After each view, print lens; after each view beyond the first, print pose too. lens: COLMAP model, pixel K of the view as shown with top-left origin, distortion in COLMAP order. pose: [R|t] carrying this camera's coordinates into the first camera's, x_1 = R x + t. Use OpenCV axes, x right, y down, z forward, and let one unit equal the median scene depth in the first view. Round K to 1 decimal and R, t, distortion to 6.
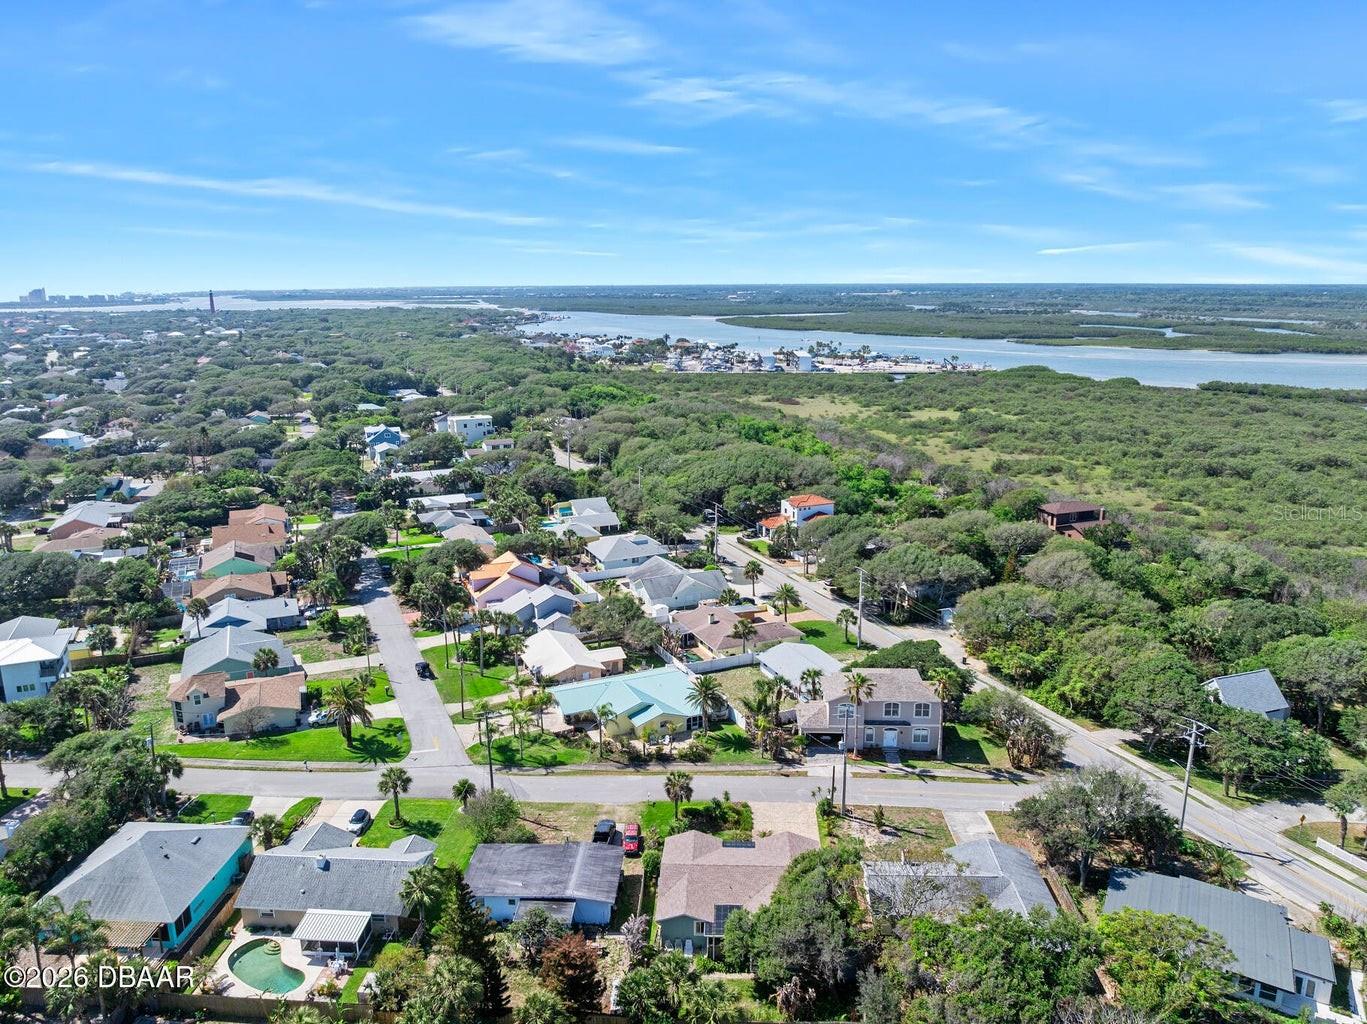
lens RADIAL K [[951.6, 0, 687.3], [0, 951.6, 519.6], [0, 0, 1]] dist [-0.028727, -0.001600]
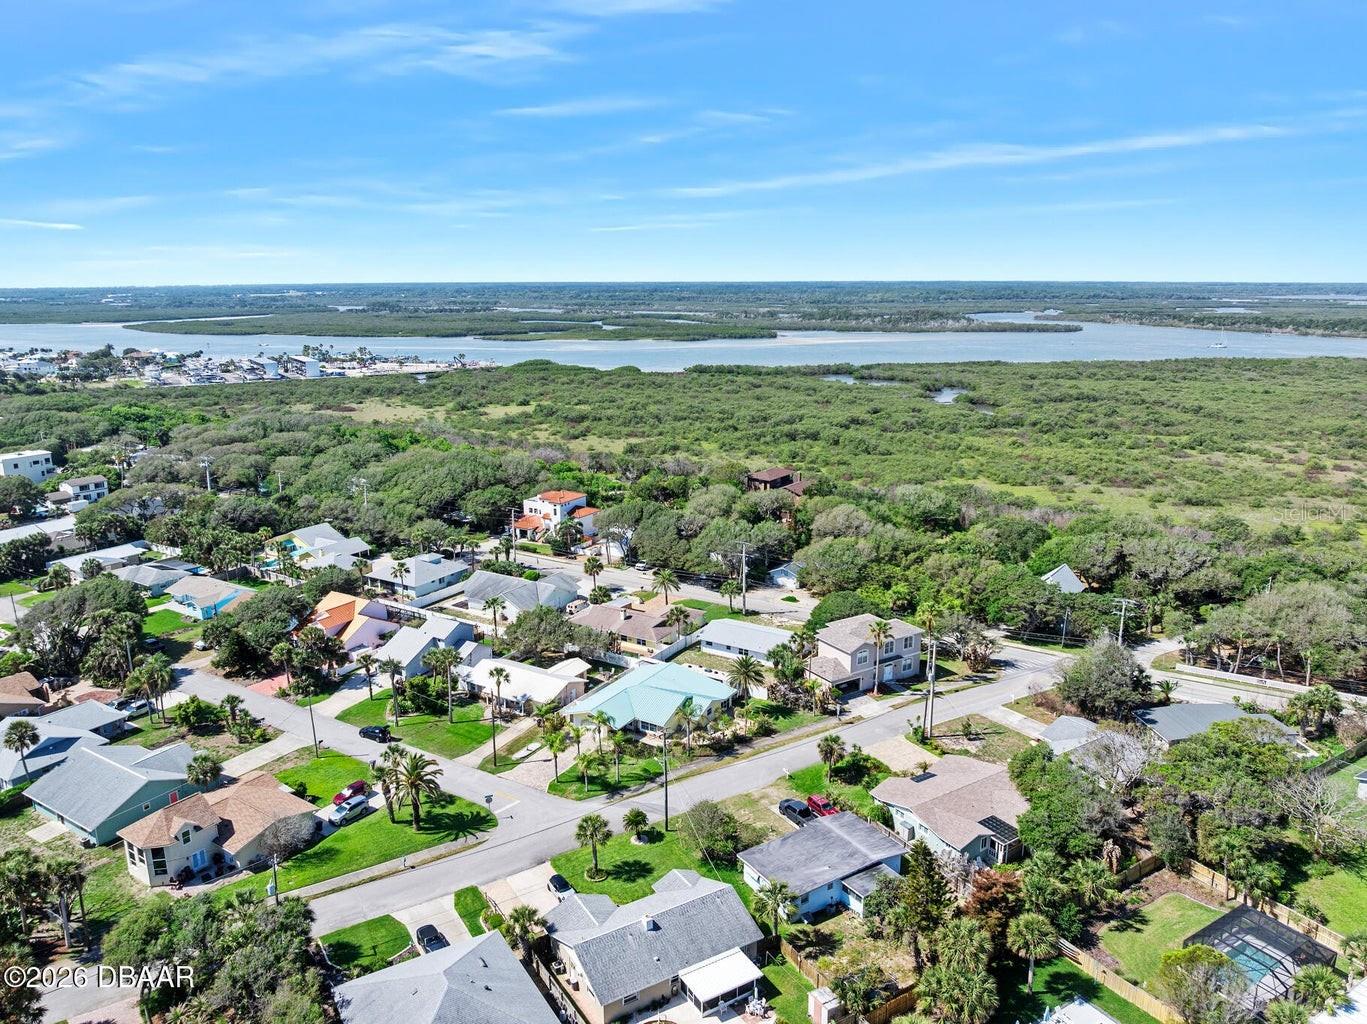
lens RADIAL K [[951.6, 0, 687.3], [0, 951.6, 519.6], [0, 0, 1]] dist [-0.028727, -0.001600]
pose [[0.821850, -0.135244, 0.553418, -0.498410], [0.135035, 0.989976, 0.041397, -0.029851], [-0.553469, 0.040709, 0.831874, 0.134259]]
